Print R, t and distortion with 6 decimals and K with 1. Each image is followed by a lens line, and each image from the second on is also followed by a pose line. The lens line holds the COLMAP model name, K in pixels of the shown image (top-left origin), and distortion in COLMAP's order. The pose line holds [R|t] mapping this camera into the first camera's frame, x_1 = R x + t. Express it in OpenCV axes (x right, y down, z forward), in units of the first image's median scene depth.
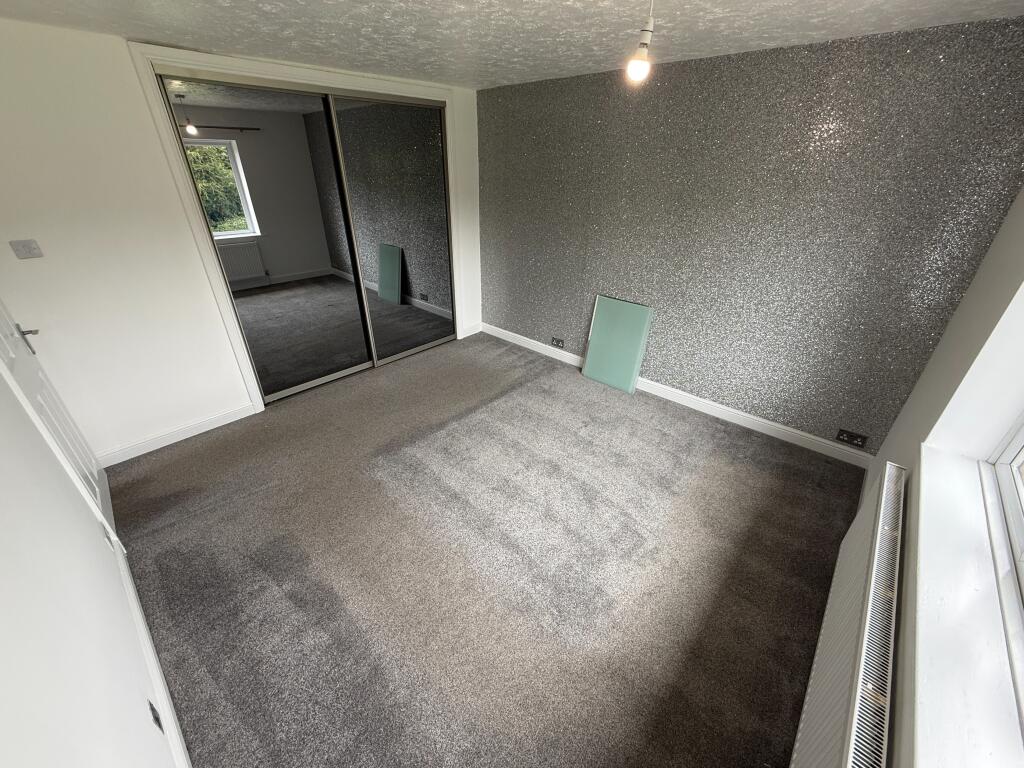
lens RADIAL K [[407.6, 0, 511.0], [0, 407.6, 384.4], [0, 0, 1]] dist [0.009174, -0.004362]
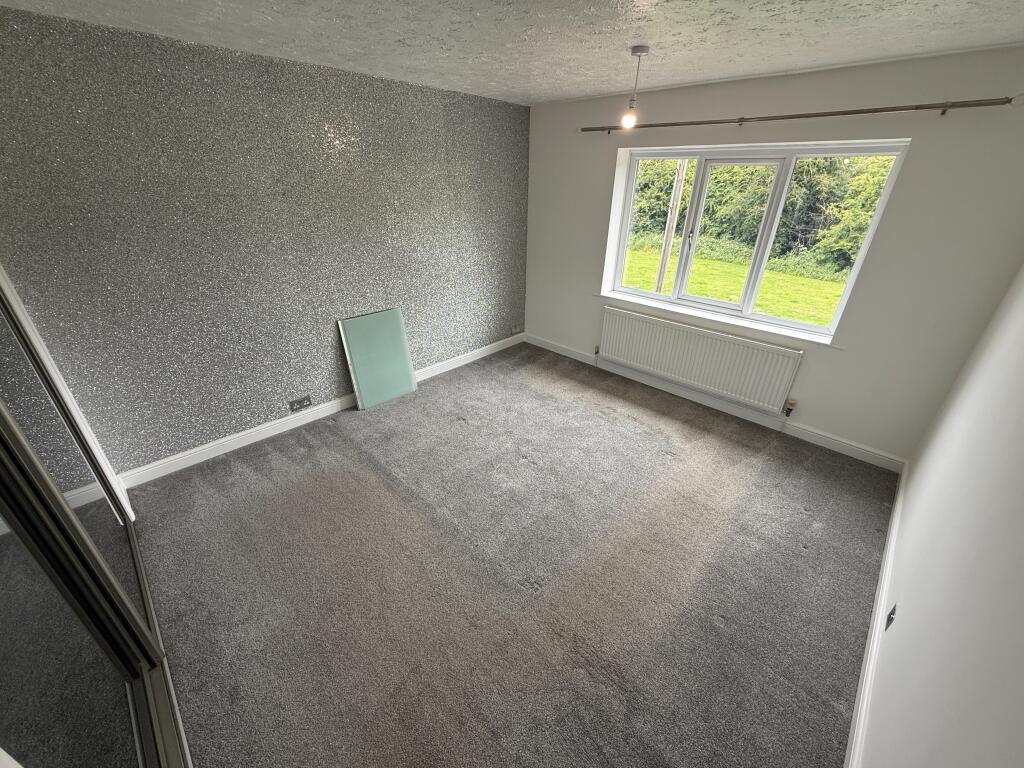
lens RADIAL K [[407.6, 0, 511.0], [0, 407.6, 384.4], [0, 0, 1]] dist [0.009174, -0.004362]
pose [[0.038716, -0.468244, 0.882750, -0.646061], [0.467048, 0.789458, 0.398275, -0.307712], [-0.883384, 0.396867, 0.249257, 0.544882]]
